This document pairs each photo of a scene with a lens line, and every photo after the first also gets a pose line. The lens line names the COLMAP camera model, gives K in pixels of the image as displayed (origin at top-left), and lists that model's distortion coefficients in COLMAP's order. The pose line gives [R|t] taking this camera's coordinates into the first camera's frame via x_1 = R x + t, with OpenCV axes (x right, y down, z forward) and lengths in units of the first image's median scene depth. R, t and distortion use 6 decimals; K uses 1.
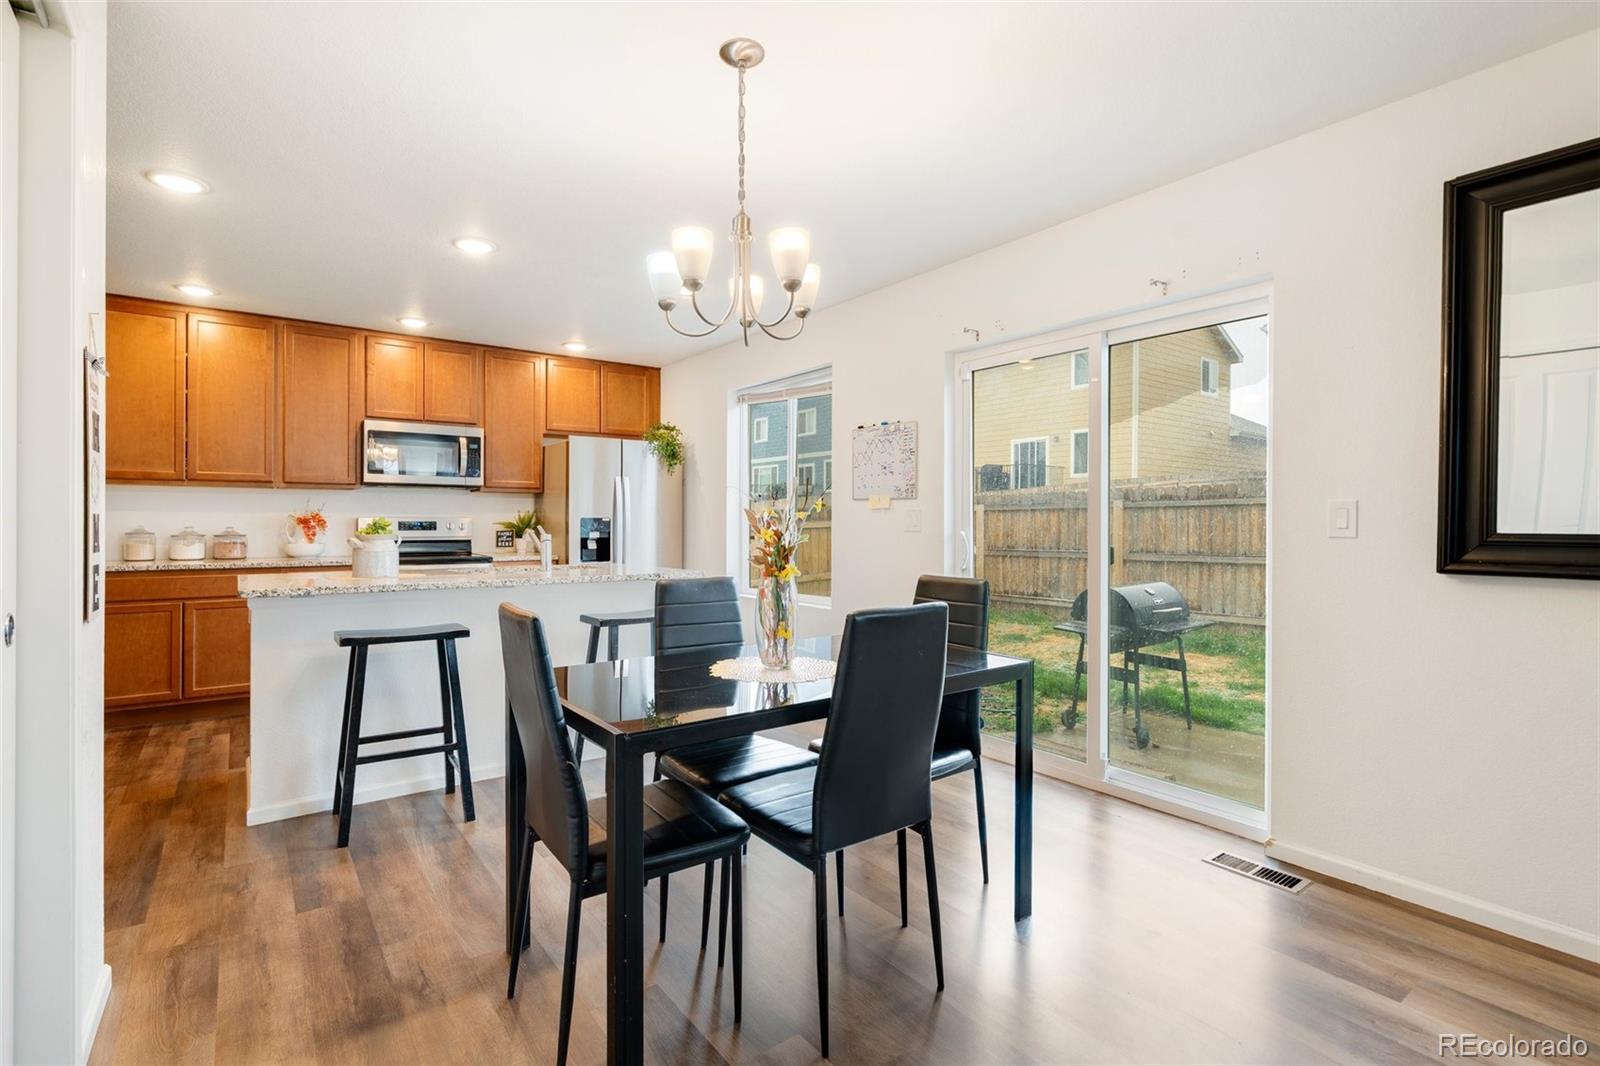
lens RADIAL K [[733.4, 0, 797.0], [0, 733.4, 530.0], [0, 0, 1]] dist [-0.003803, 0.001893]
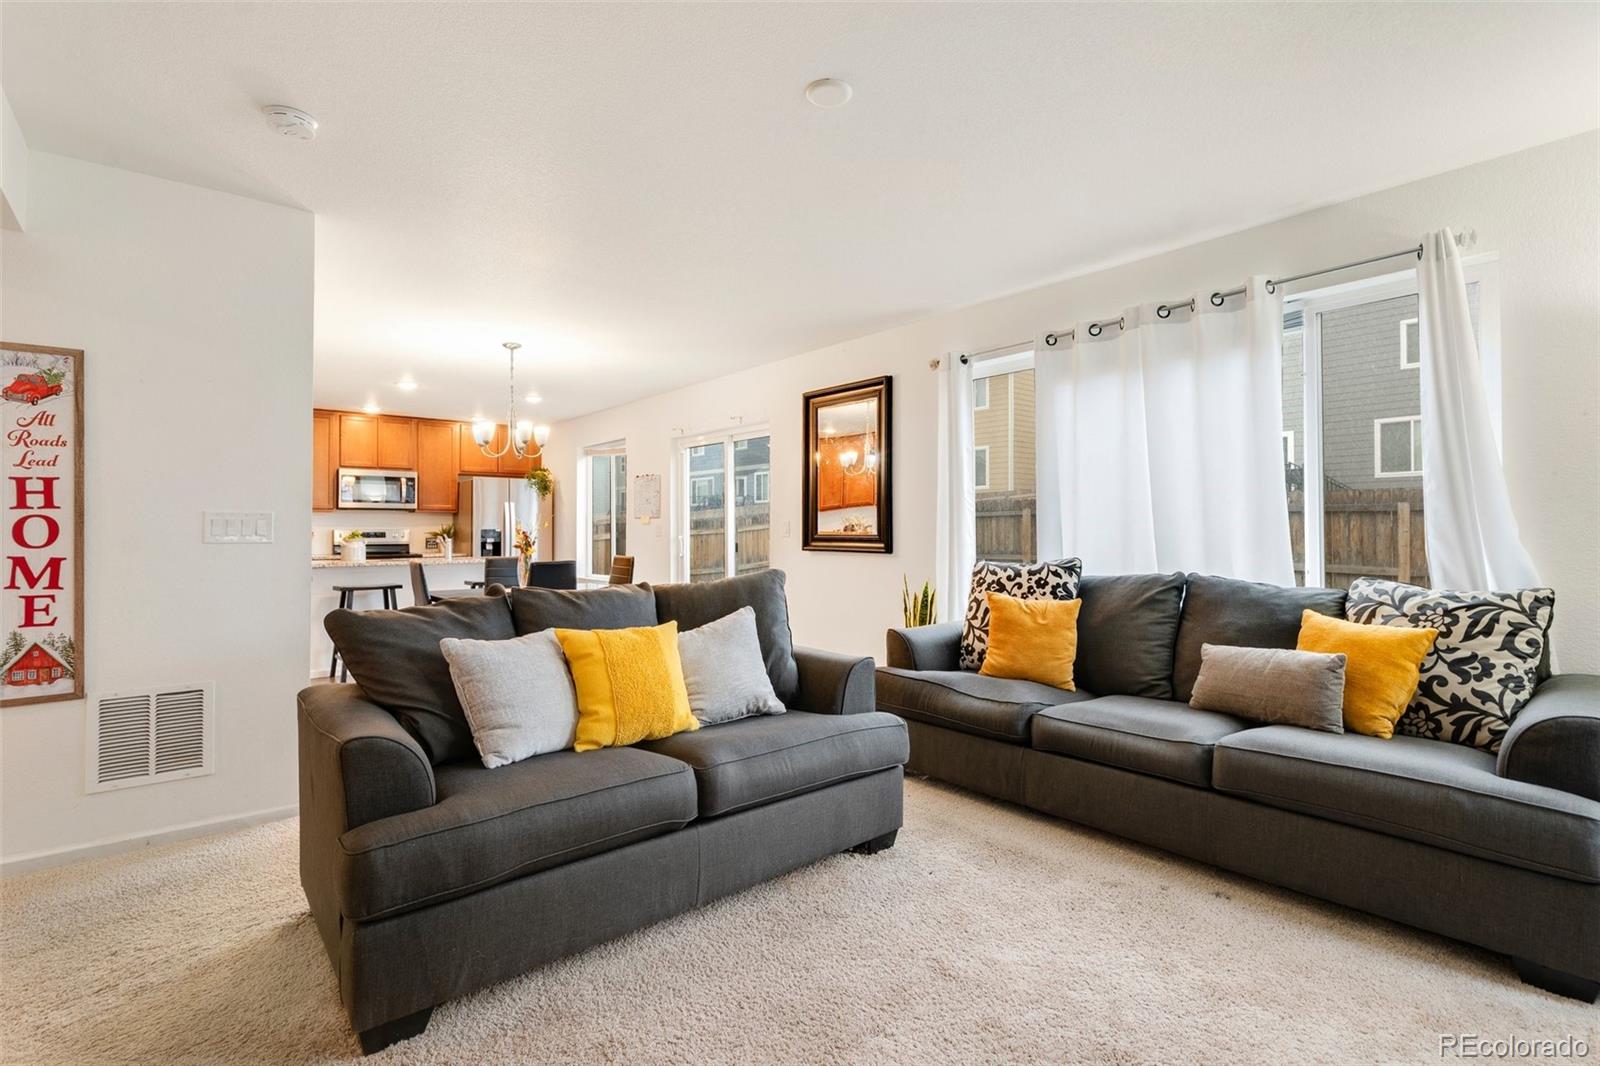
lens RADIAL K [[733.4, 0, 803.0], [0, 733.4, 534.5], [0, 0, 1]] dist [-0.003803, 0.001893]
pose [[0.998095, -0.005560, 0.061452, 0.289761], [0.005886, 0.999970, -0.005131, 0.006489], [-0.061422, 0.005482, 0.998097, -0.593893]]
